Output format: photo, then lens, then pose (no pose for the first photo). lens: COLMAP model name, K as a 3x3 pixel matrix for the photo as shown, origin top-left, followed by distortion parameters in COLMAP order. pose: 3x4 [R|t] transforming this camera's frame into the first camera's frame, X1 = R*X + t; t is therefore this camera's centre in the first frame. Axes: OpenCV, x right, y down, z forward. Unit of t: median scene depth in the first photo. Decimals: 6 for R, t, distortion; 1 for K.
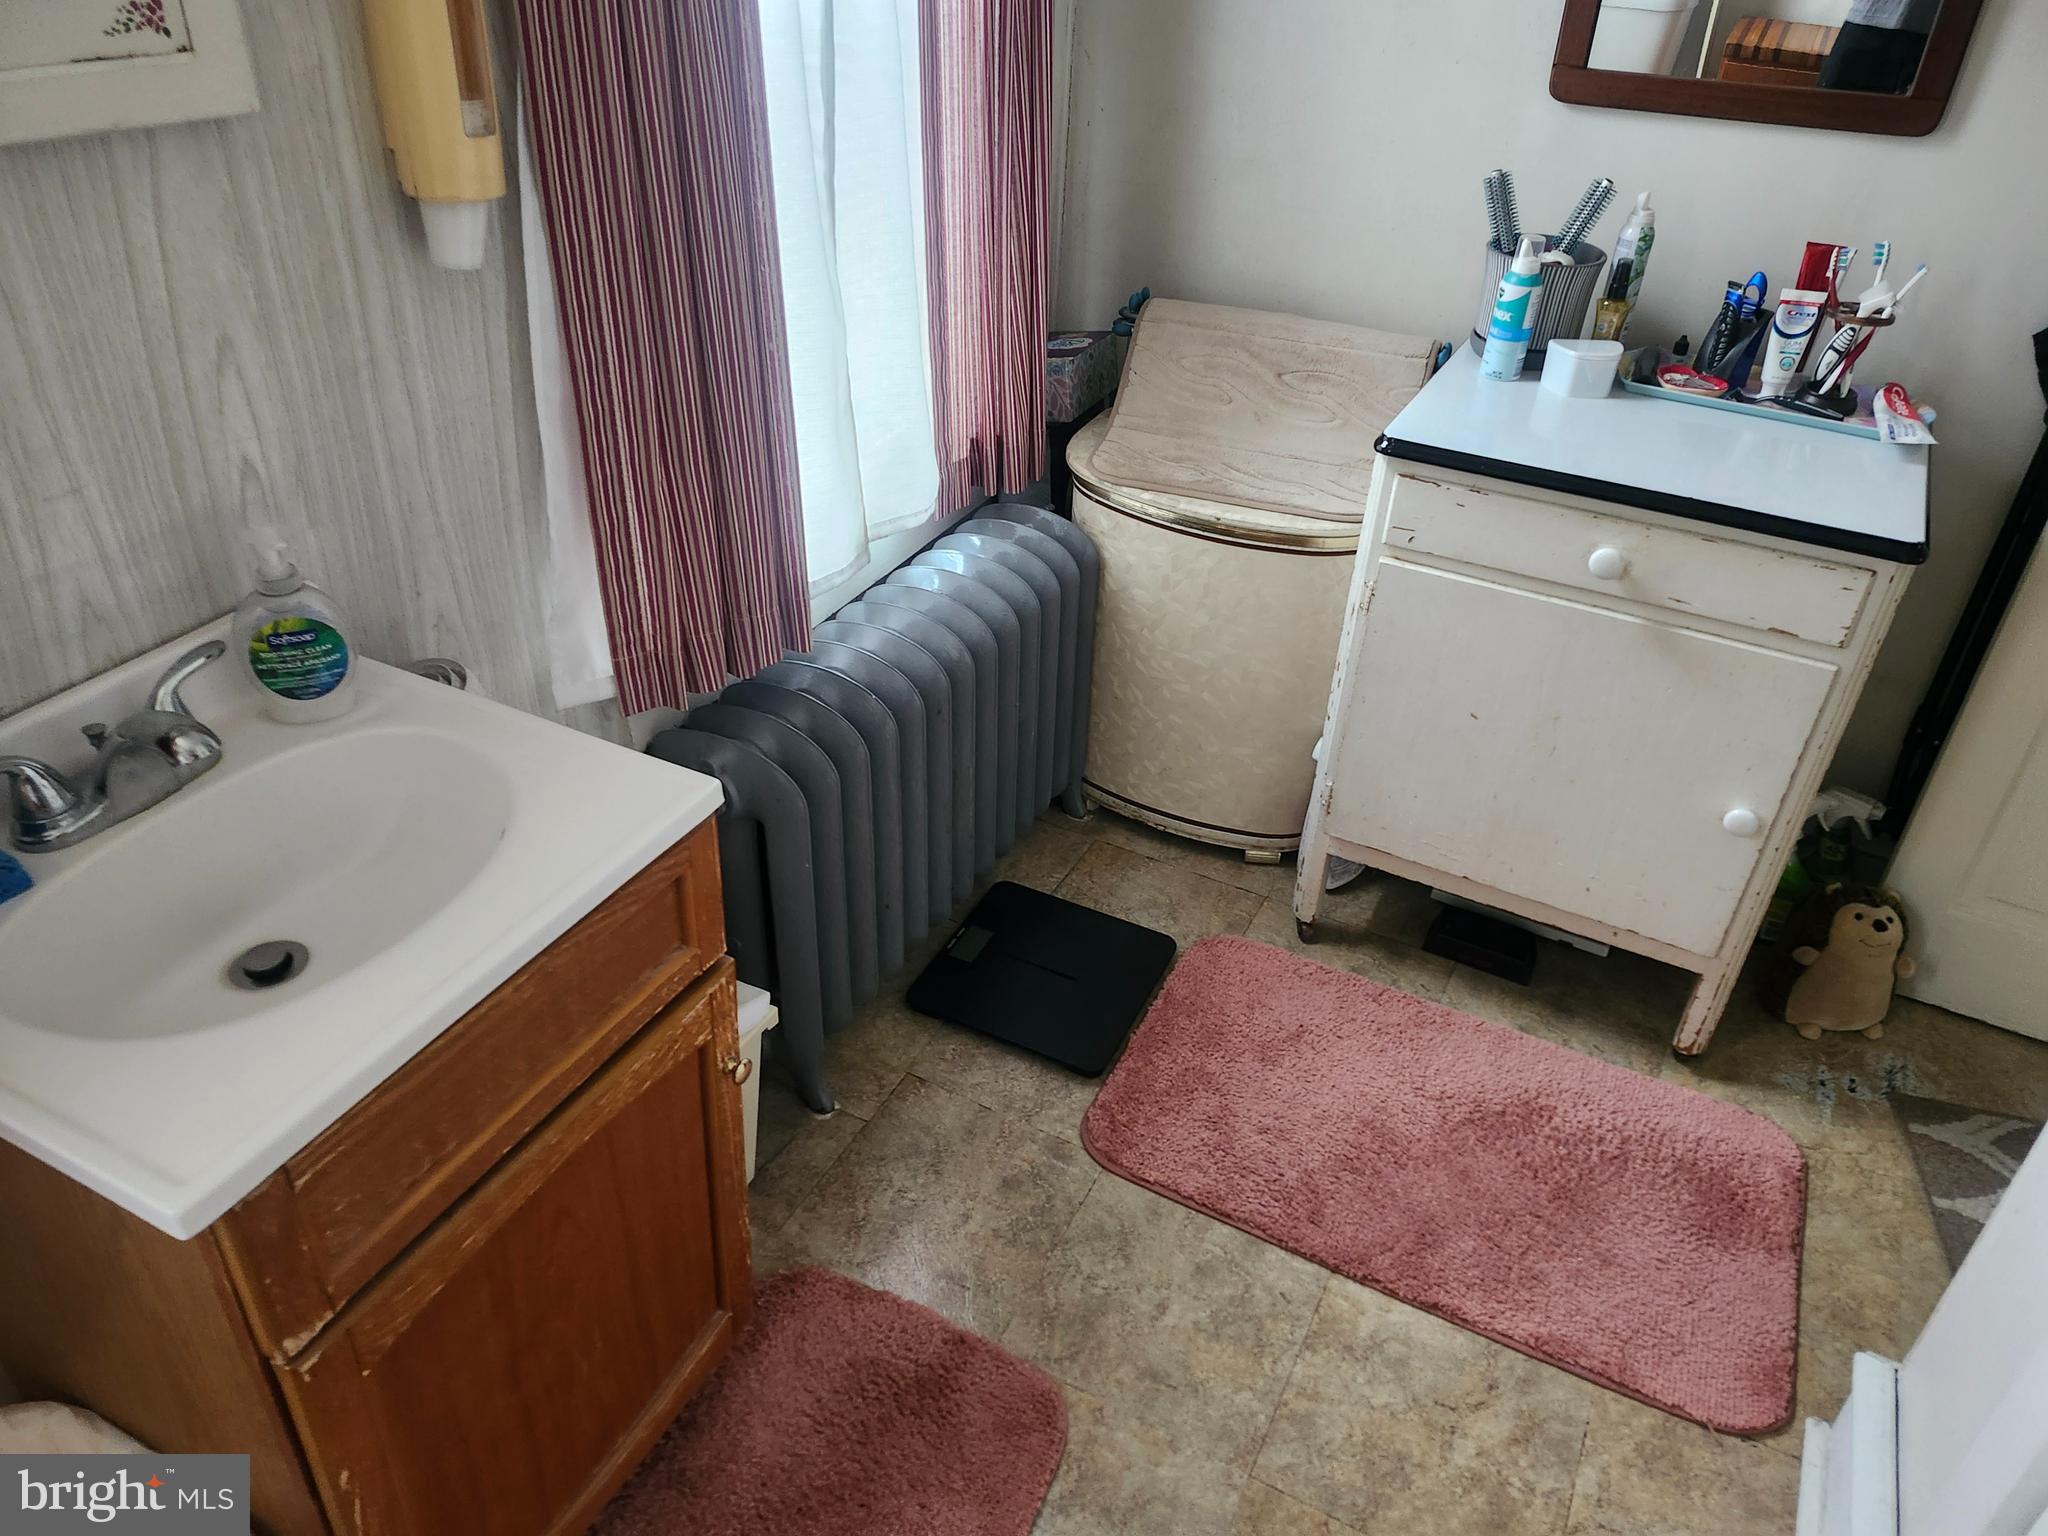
lens RADIAL K [[1408.0, 0, 1024.0], [0, 1408.0, 768.0], [0, 0, 1]] dist [0.003199, 0.001568]
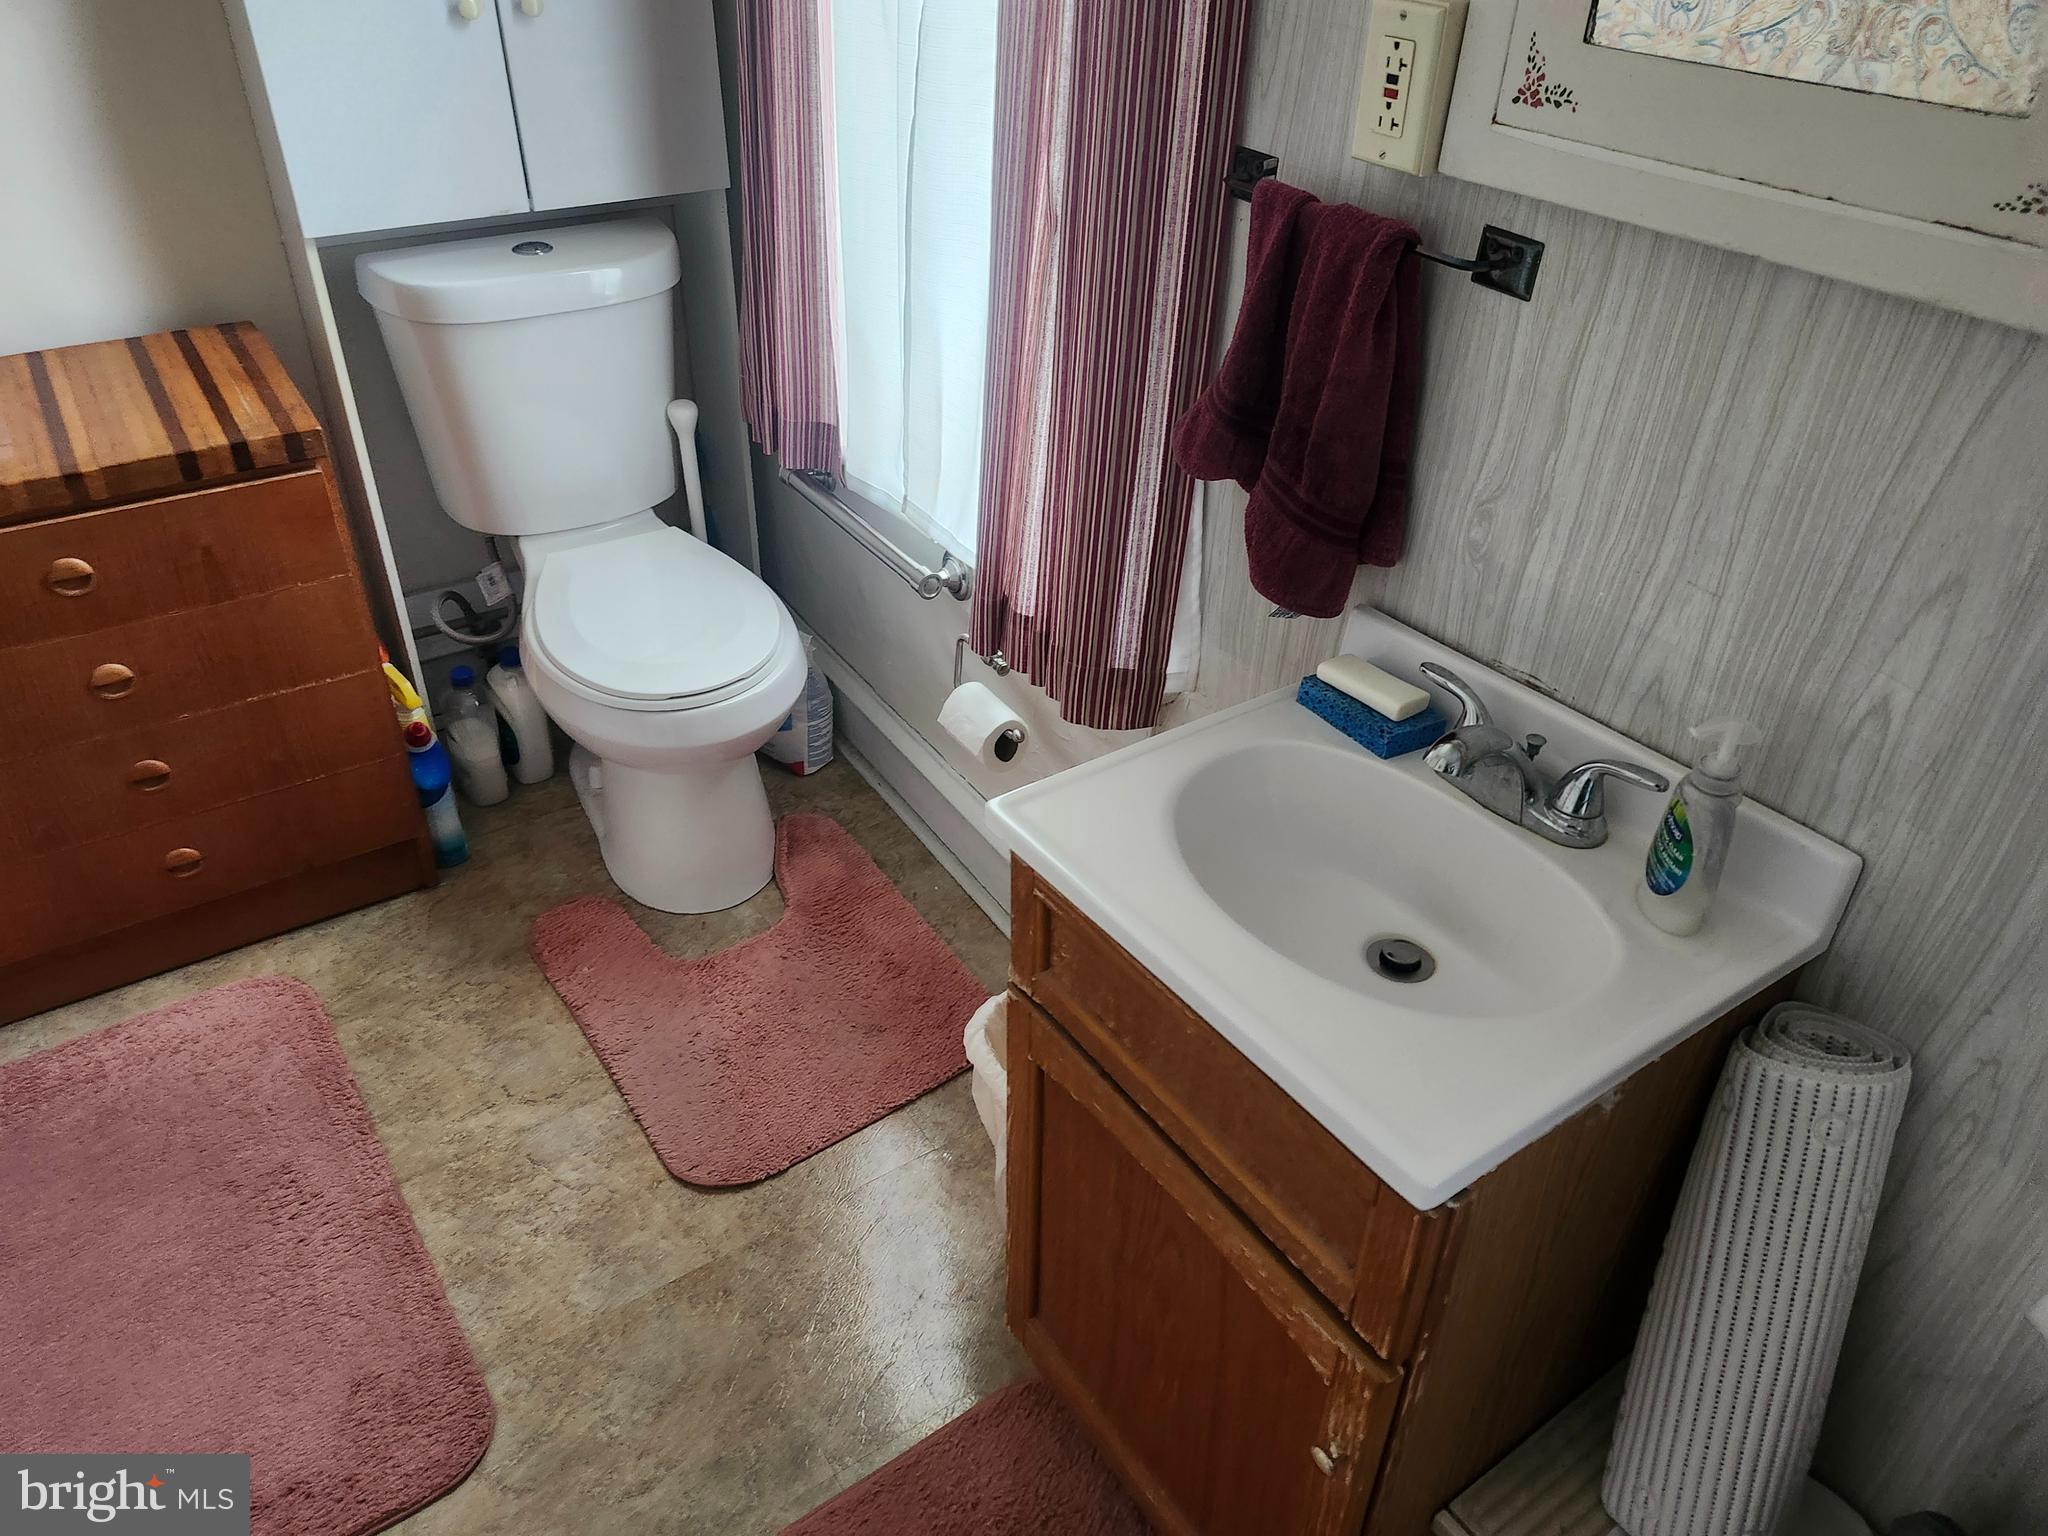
lens RADIAL K [[1408.0, 0, 1024.0], [0, 1408.0, 768.0], [0, 0, 1]] dist [0.003199, 0.001568]
pose [[-0.480317, 0.434501, -0.761909, 0.360815], [-0.524455, 0.553996, 0.646556, -0.485631], [0.703024, 0.710139, -0.038218, 0.726141]]
